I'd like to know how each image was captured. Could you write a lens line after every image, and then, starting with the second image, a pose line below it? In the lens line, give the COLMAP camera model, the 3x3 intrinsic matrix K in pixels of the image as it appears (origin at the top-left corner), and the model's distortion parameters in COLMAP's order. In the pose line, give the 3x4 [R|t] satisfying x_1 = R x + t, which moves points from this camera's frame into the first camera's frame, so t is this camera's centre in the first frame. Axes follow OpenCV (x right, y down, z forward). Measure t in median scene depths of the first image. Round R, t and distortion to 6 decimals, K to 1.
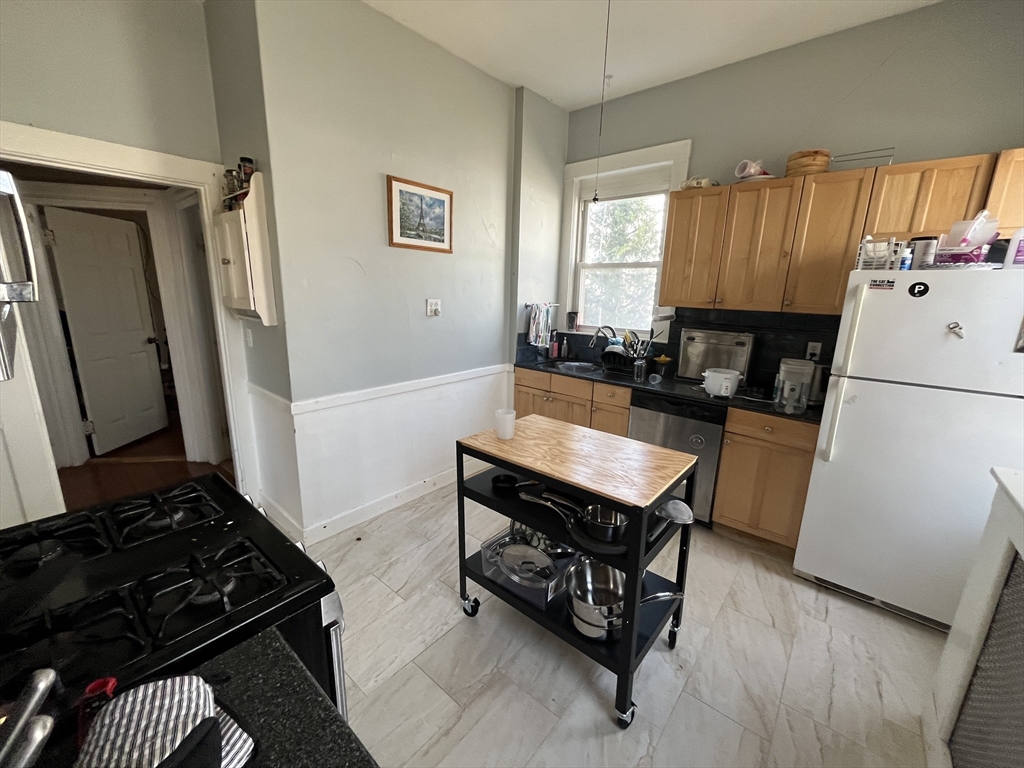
lens RADIAL K [[412.9, 0, 513.4], [0, 412.9, 384.5], [0, 0, 1]] dist [-0.002684, -0.000331]
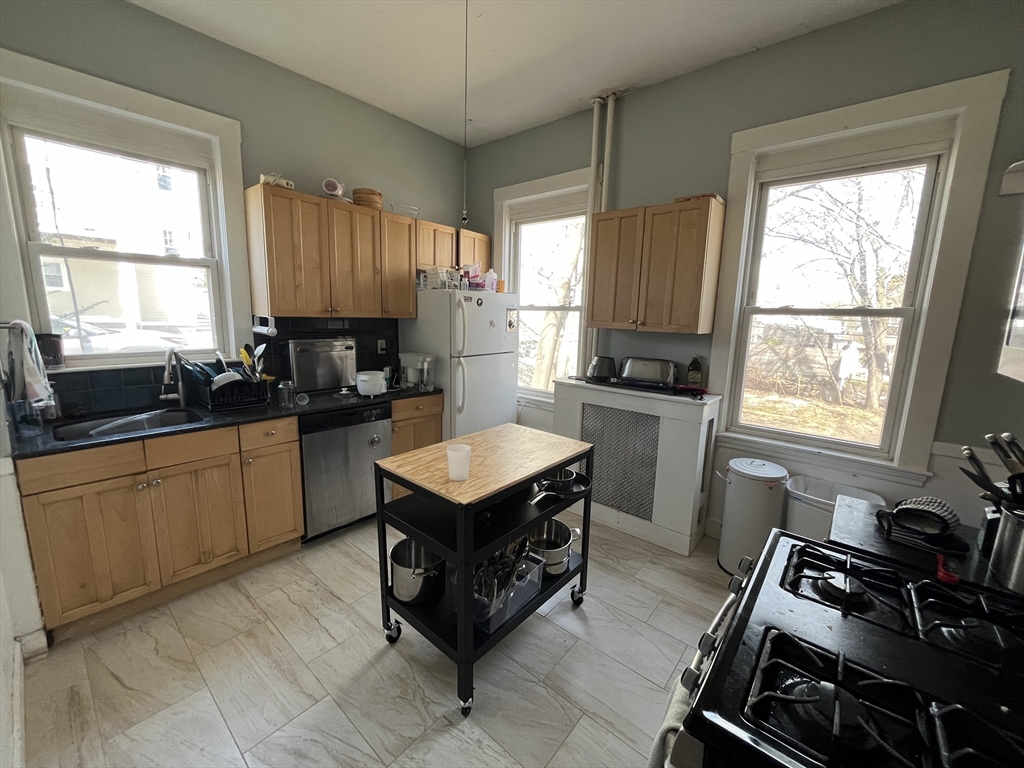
lens RADIAL K [[412.9, 0, 513.1], [0, 412.9, 379.8], [0, 0, 1]] dist [-0.002684, -0.000331]
pose [[0.006258, -0.192305, 0.981315, -0.565387], [0.195889, 0.962557, 0.187380, -0.142882], [-0.980606, 0.191056, 0.043694, 0.560696]]
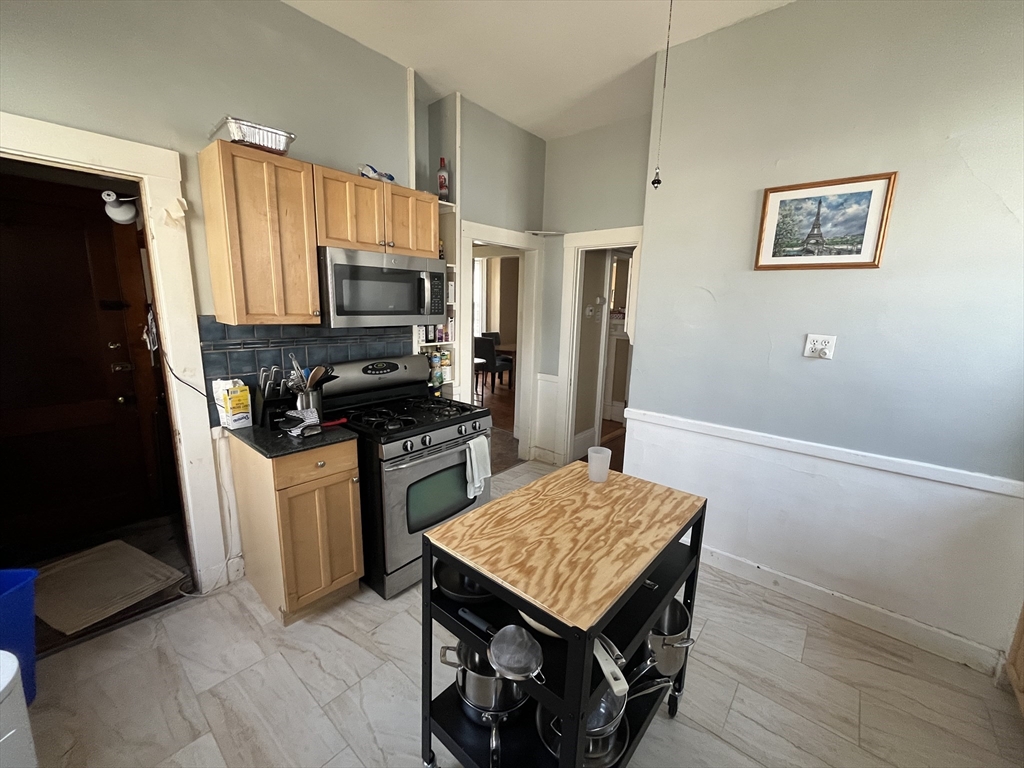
lens RADIAL K [[412.9, 0, 510.6], [0, 412.9, 385.5], [0, 0, 1]] dist [-0.002684, -0.000331]
pose [[-0.005009, 0.166797, -0.985978, 0.565977], [-0.253152, 0.953661, 0.162616, -0.110747], [0.967414, 0.250417, 0.037448, 0.509104]]
